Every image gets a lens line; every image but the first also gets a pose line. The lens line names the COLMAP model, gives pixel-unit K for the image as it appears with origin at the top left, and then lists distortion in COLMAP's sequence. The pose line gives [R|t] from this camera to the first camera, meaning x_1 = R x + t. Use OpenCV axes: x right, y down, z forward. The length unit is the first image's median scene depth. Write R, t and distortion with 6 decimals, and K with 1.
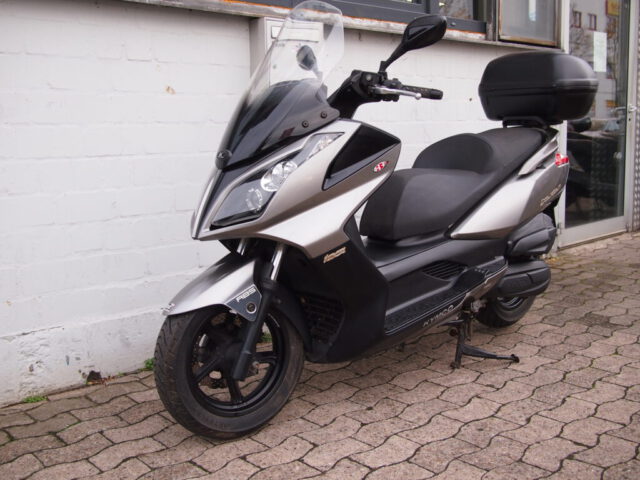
lens RADIAL K [[702.4, 0, 320.0], [0, 702.4, 240.0], [0, 0, 1]] dist [-0.021694, 0.023973]
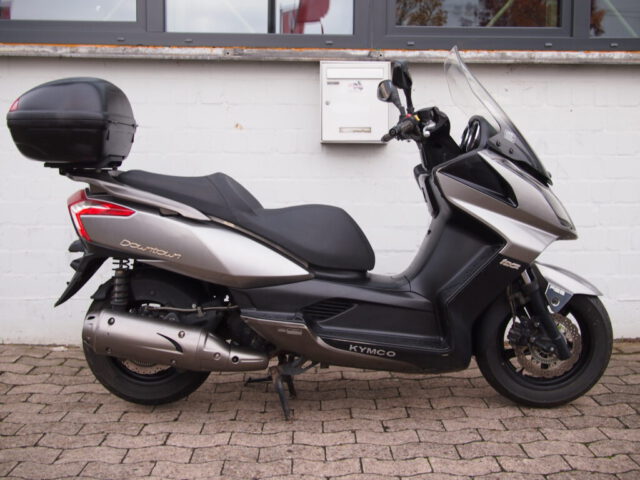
lens RADIAL K [[702.4, 0, 320.0], [0, 702.4, 240.0], [0, 0, 1]] dist [-0.021694, 0.023973]
pose [[0.750107, 0.095458, -0.654390, 0.854357], [-0.121625, 0.992562, 0.005374, -0.046973], [0.650036, 0.075559, 0.756138, 0.207600]]
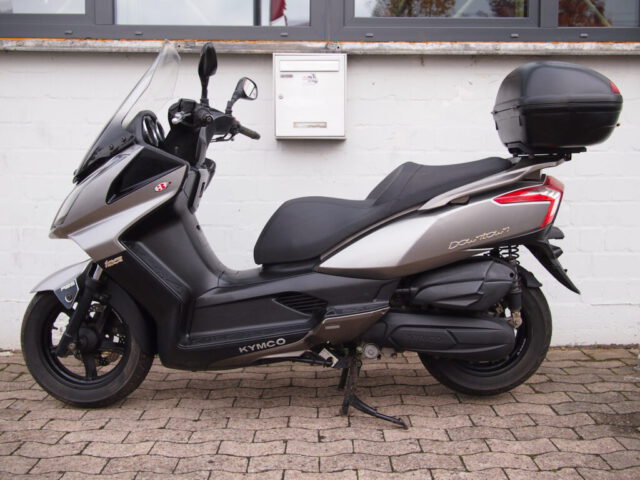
lens RADIAL K [[702.4, 0, 320.0], [0, 702.4, 240.0], [0, 0, 1]] dist [-0.021694, 0.023973]
pose [[0.737662, 0.085517, -0.669732, 0.899330], [-0.121682, 0.992542, -0.007288, -0.040680], [0.664114, 0.086870, 0.742567, 0.335153]]
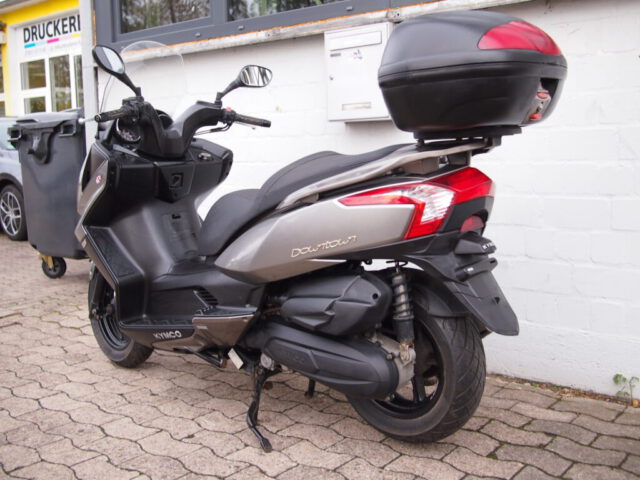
lens RADIAL K [[702.4, 0, 320.0], [0, 702.4, 240.0], [0, 0, 1]] dist [-0.021694, 0.023973]
pose [[0.119182, 0.148626, -0.981685, 1.198586], [-0.133575, 0.982144, 0.132479, -0.192993], [0.983846, 0.115339, 0.136907, 1.105268]]
